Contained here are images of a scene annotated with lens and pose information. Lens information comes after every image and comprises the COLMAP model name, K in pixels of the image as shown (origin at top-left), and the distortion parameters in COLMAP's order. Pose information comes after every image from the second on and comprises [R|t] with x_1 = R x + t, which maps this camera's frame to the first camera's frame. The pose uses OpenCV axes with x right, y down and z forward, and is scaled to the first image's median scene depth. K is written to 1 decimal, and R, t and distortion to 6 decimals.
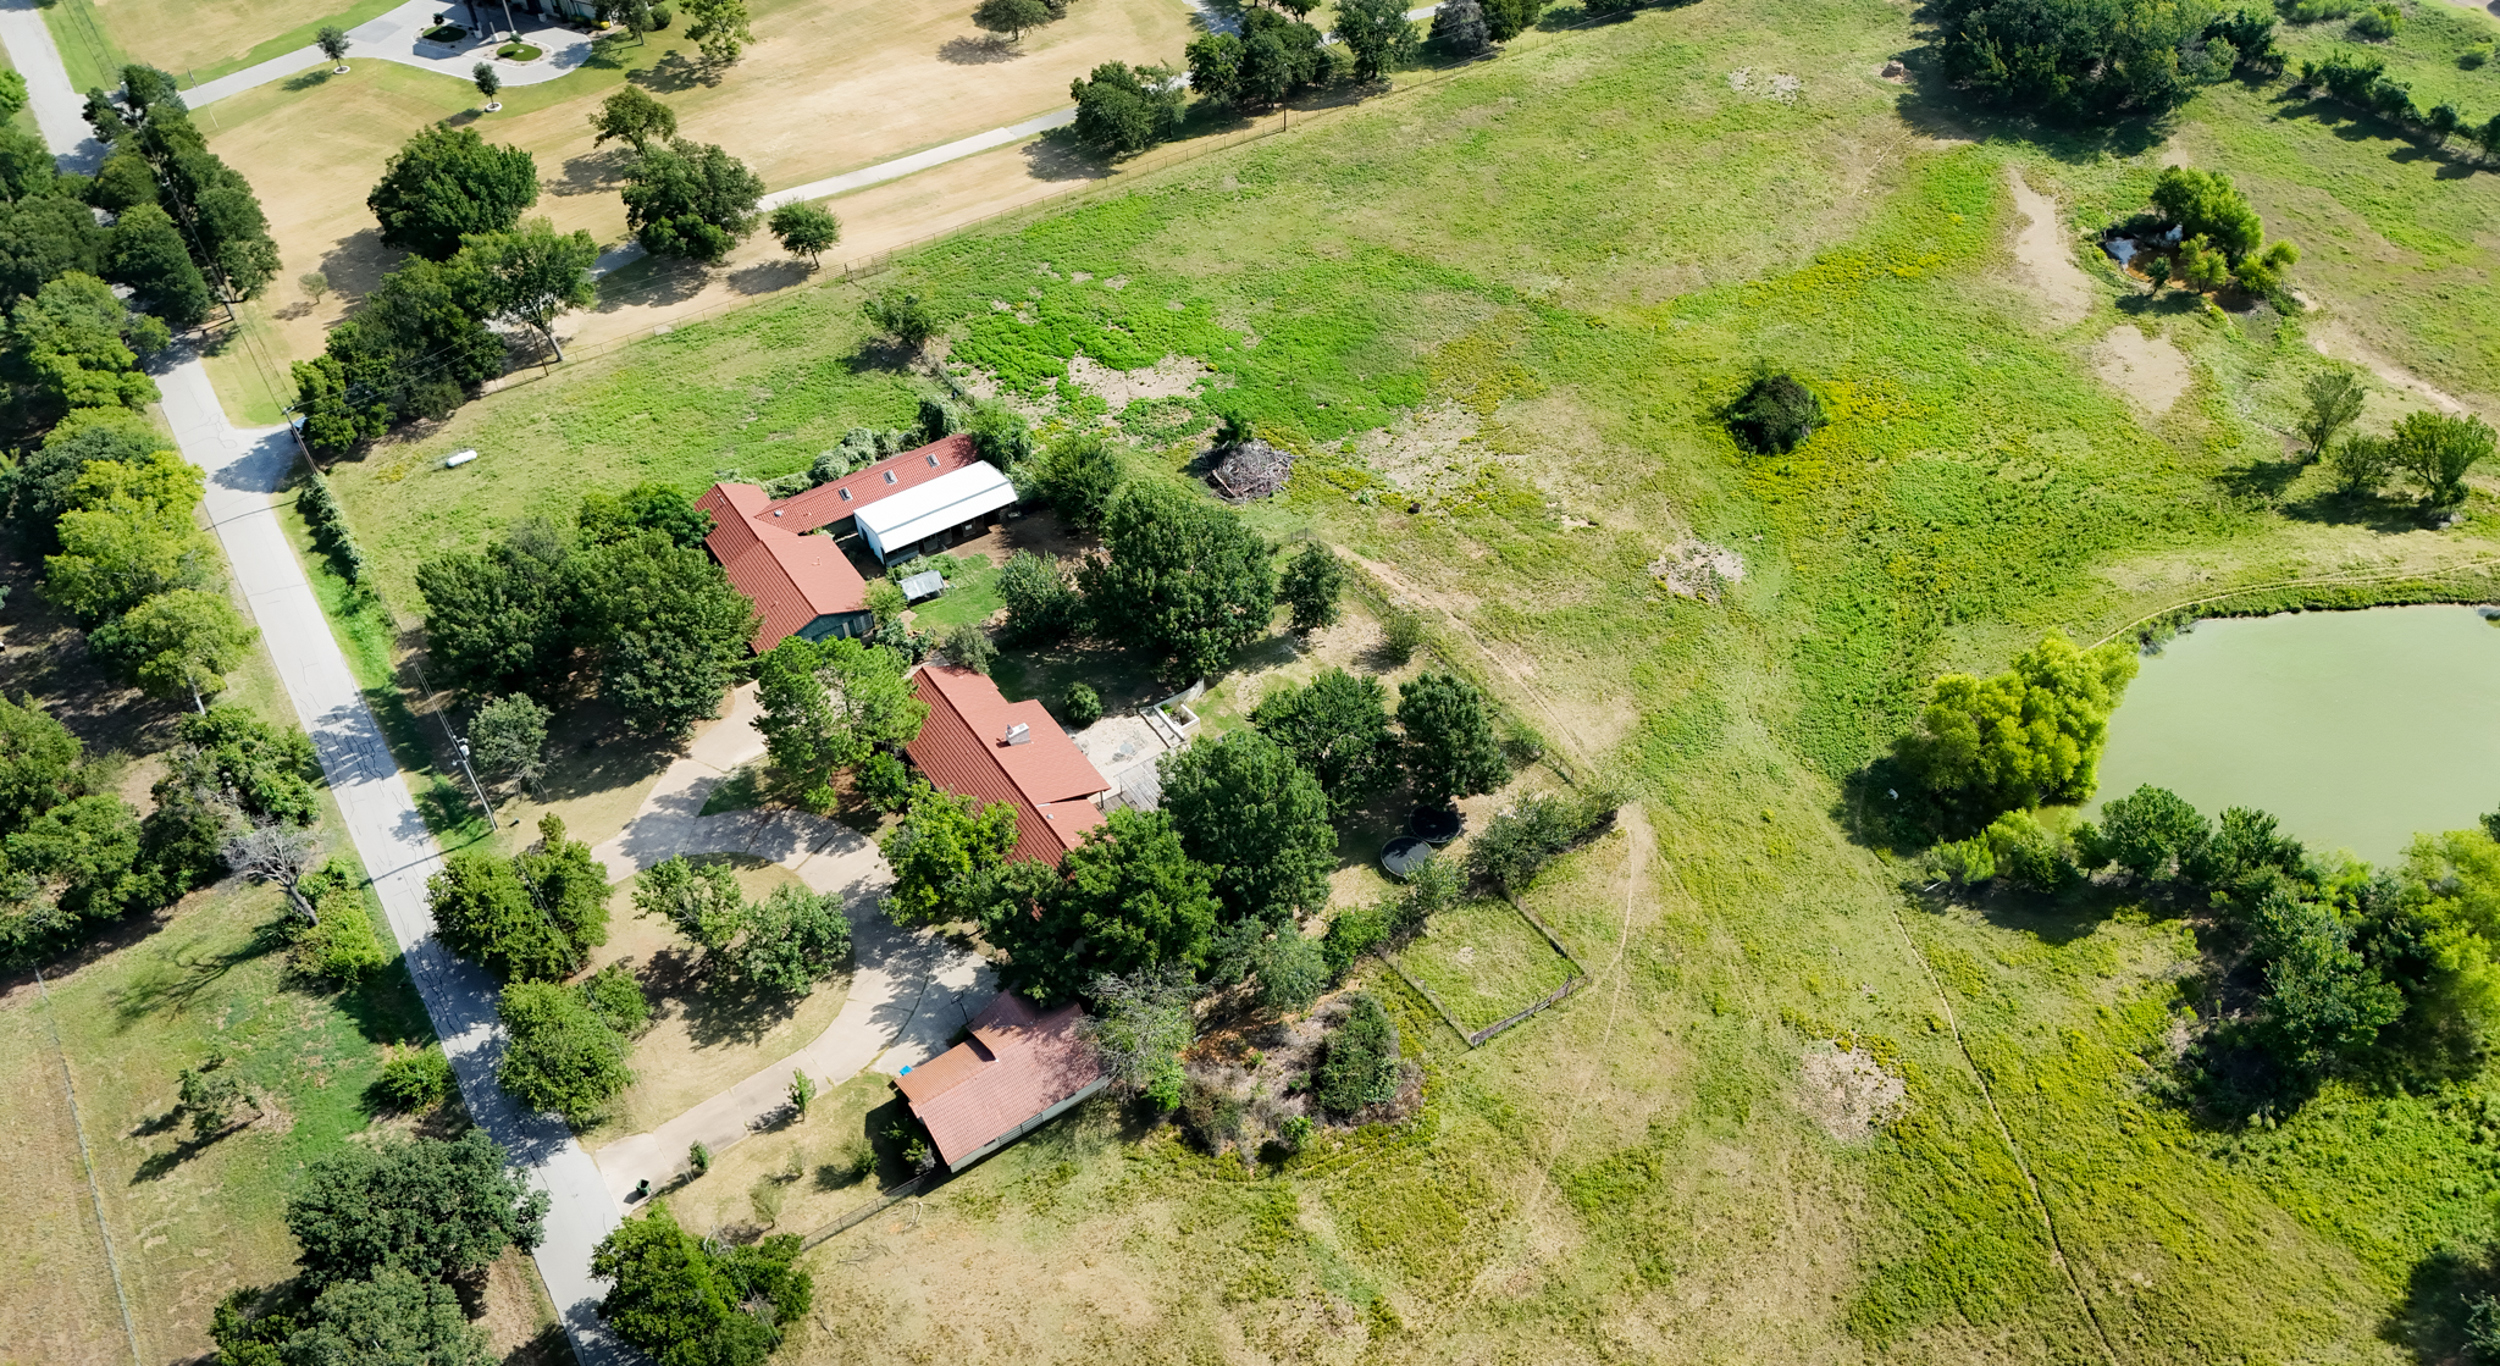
lens RADIAL K [[1848.7, 0, 1247.6], [0, 1848.7, 723.7], [0, 0, 1]] dist [0.066101, -0.072030]
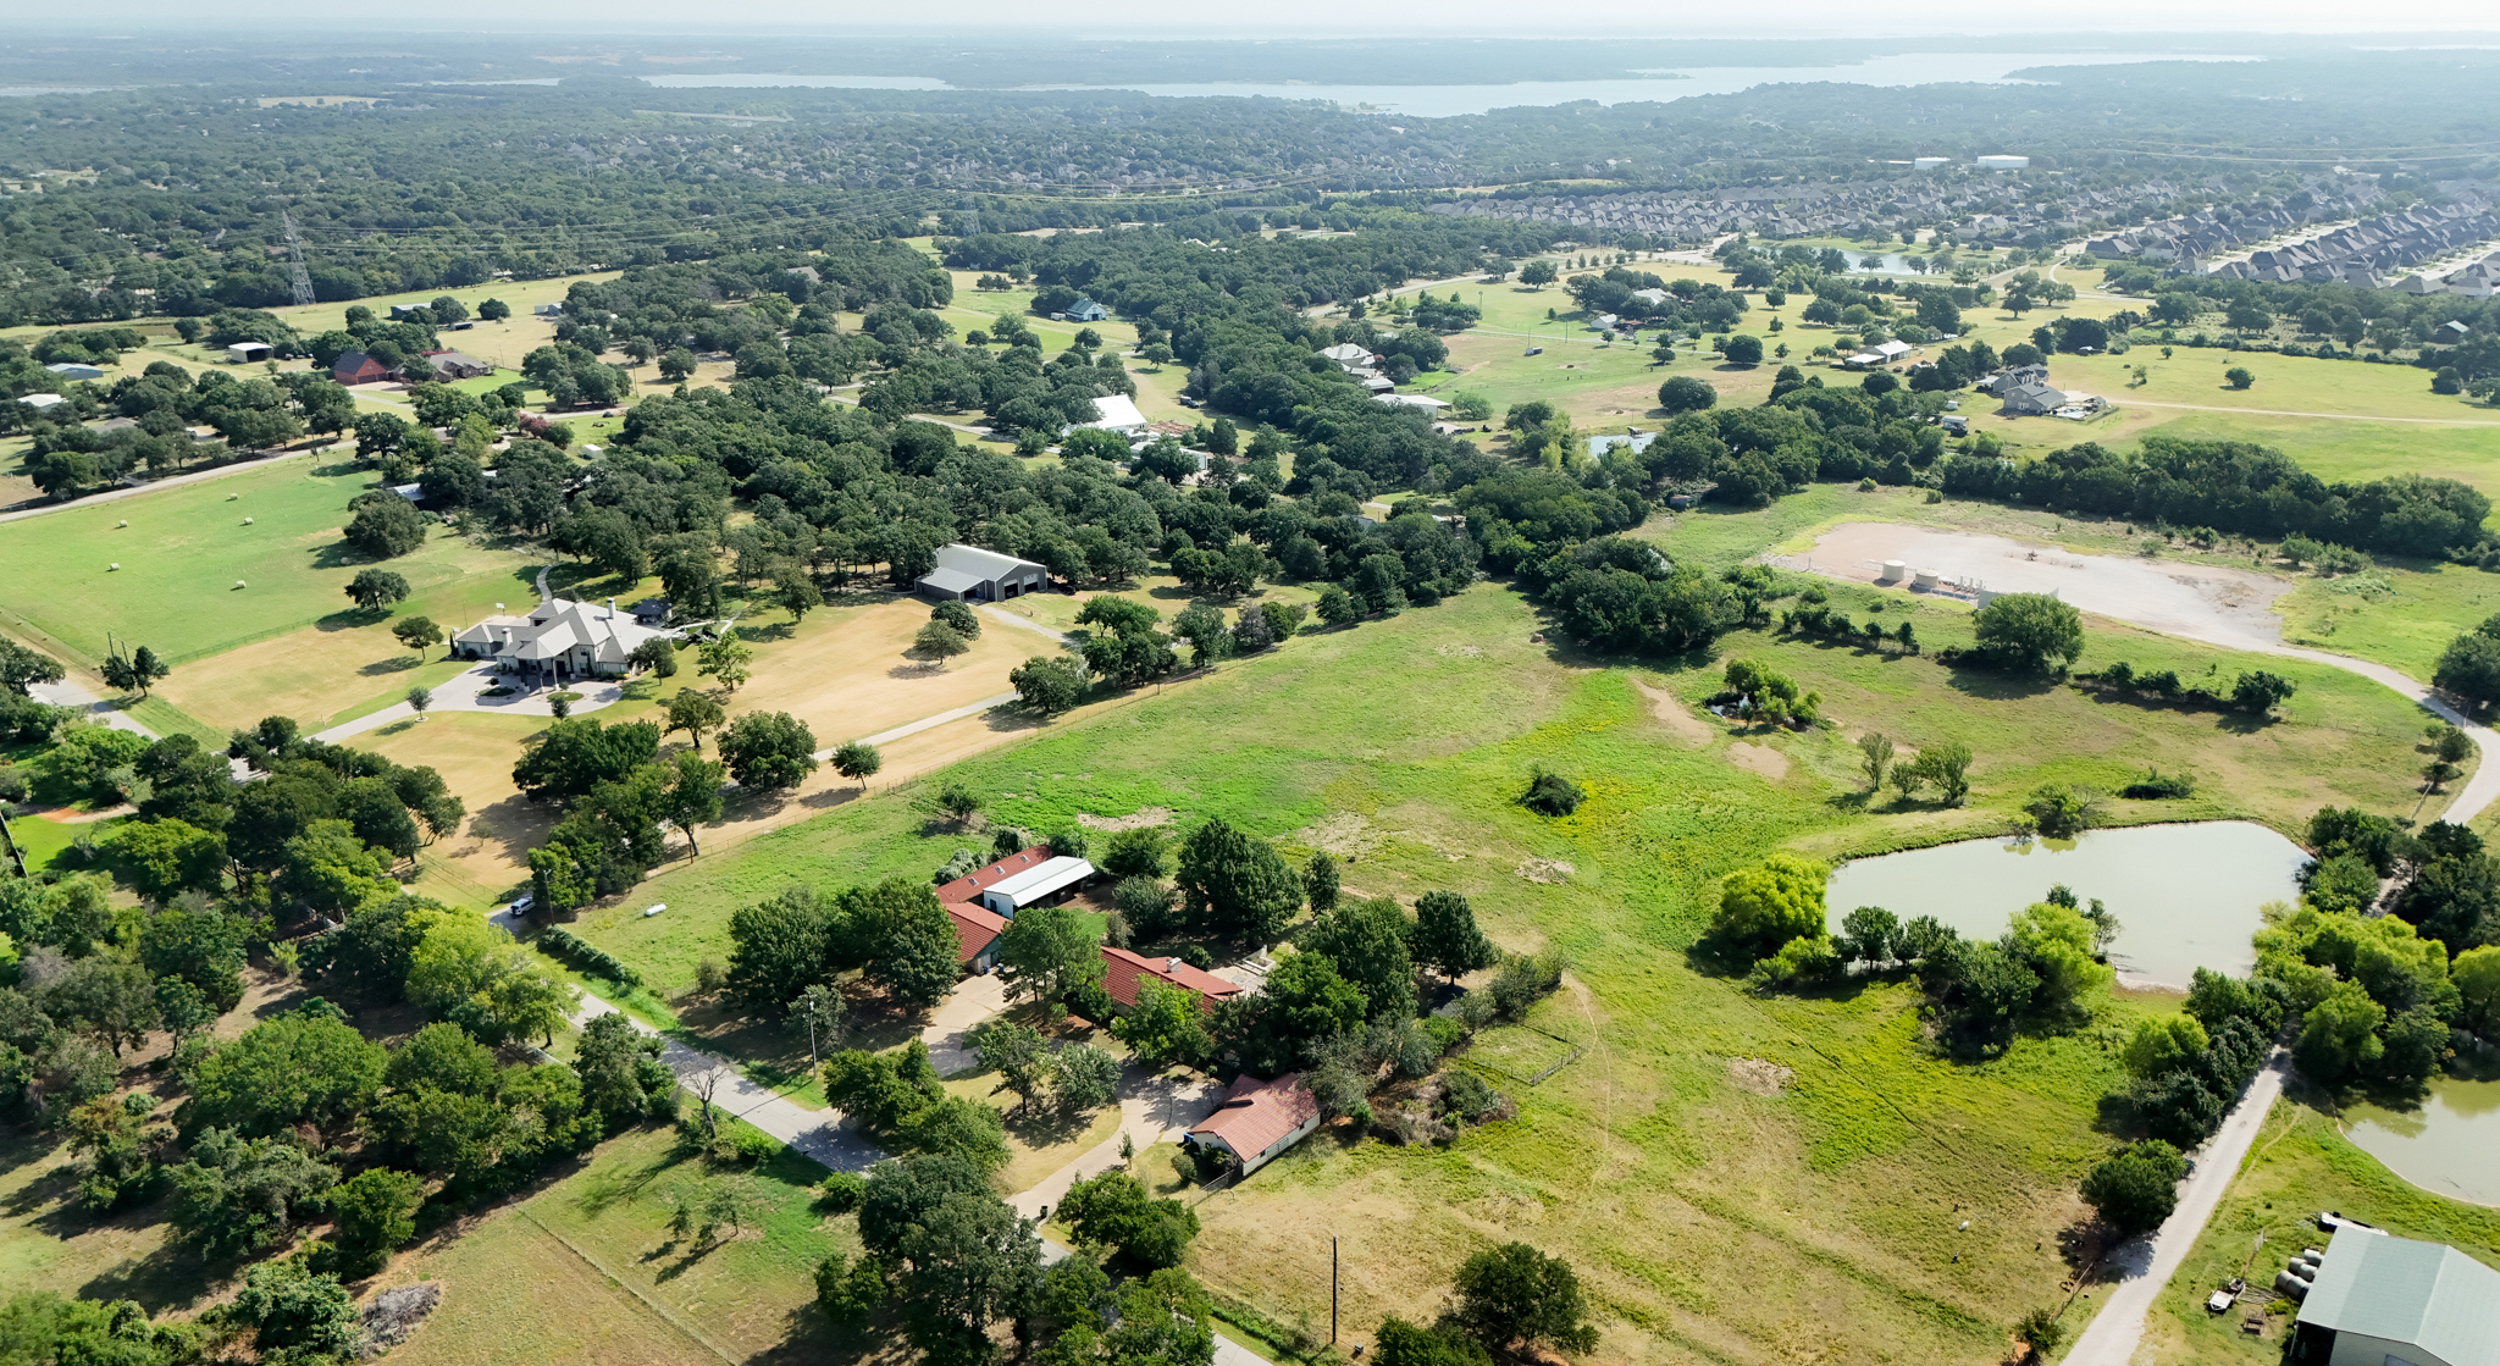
lens RADIAL K [[1848.7, 0, 1247.6], [0, 1848.7, 723.7], [0, 0, 1]] dist [0.066101, -0.072030]
pose [[0.965261, -0.078809, 0.249117, -0.304655], [0.175048, 0.902882, -0.392636, 0.305123], [-0.193980, 0.422604, 0.885312, -0.288982]]
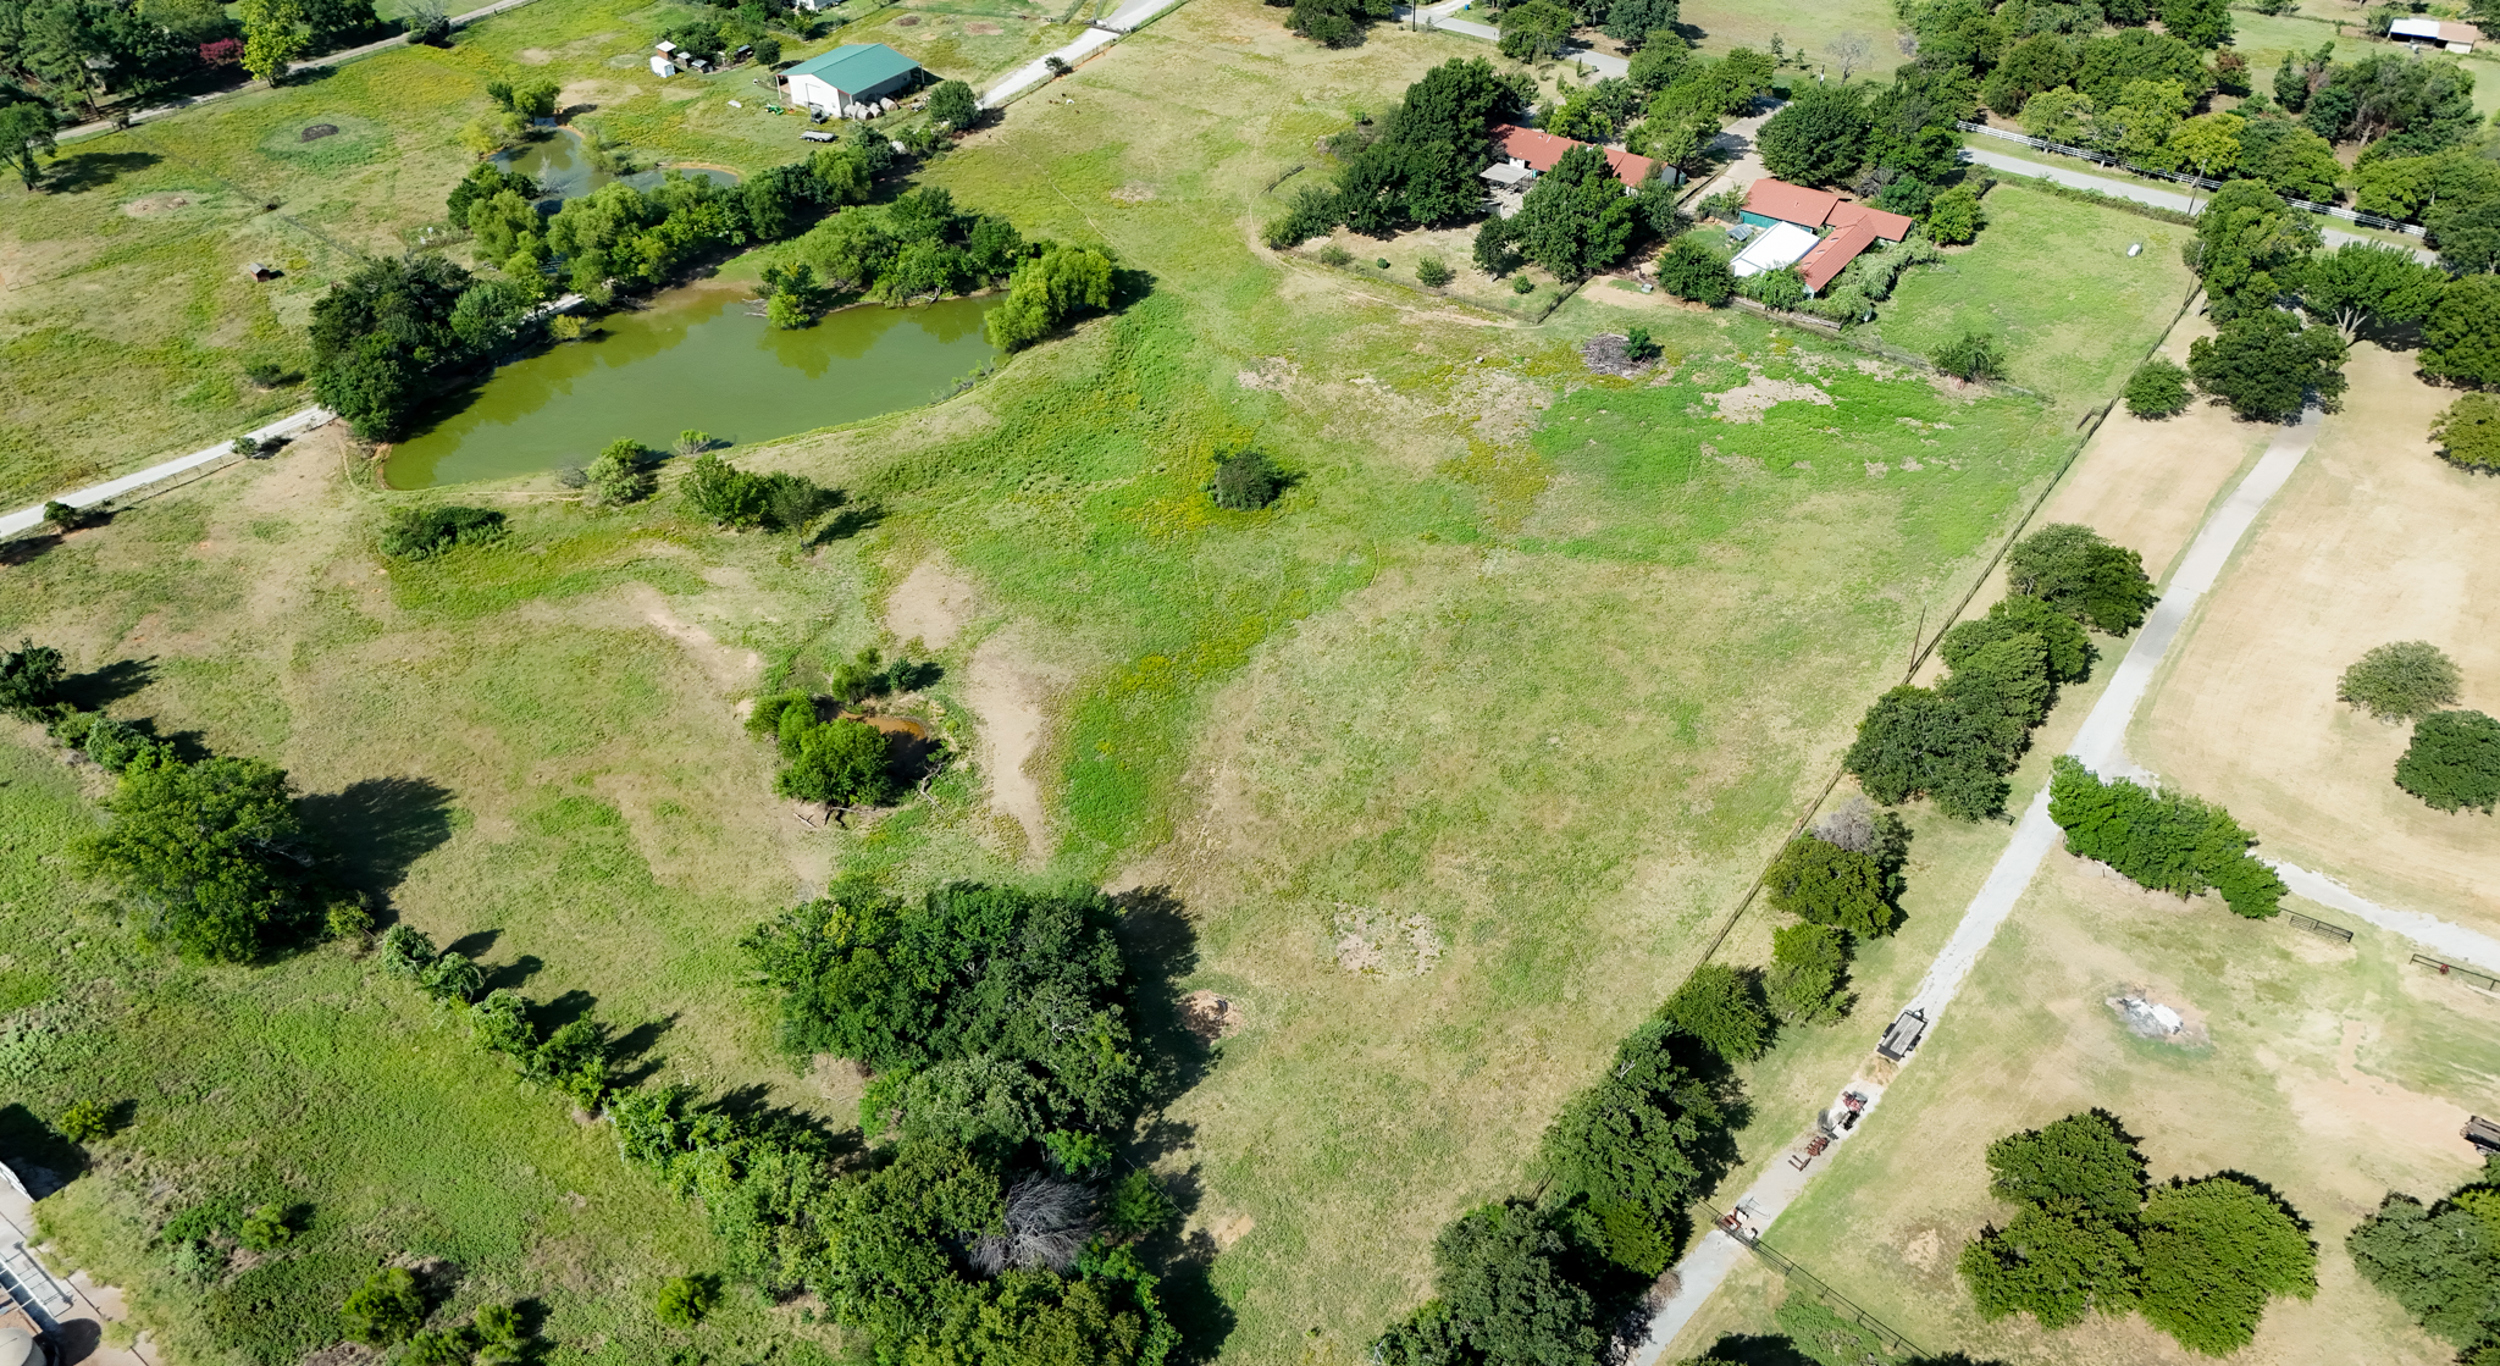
lens RADIAL K [[1848.7, 0, 1247.6], [0, 1848.7, 723.7], [0, 0, 1]] dist [0.066101, -0.072030]
pose [[-0.940451, 0.245167, -0.235467, 0.551451], [-0.209489, 0.127510, 0.969461, -1.182417], [0.267705, 0.961059, -0.068557, 1.141763]]
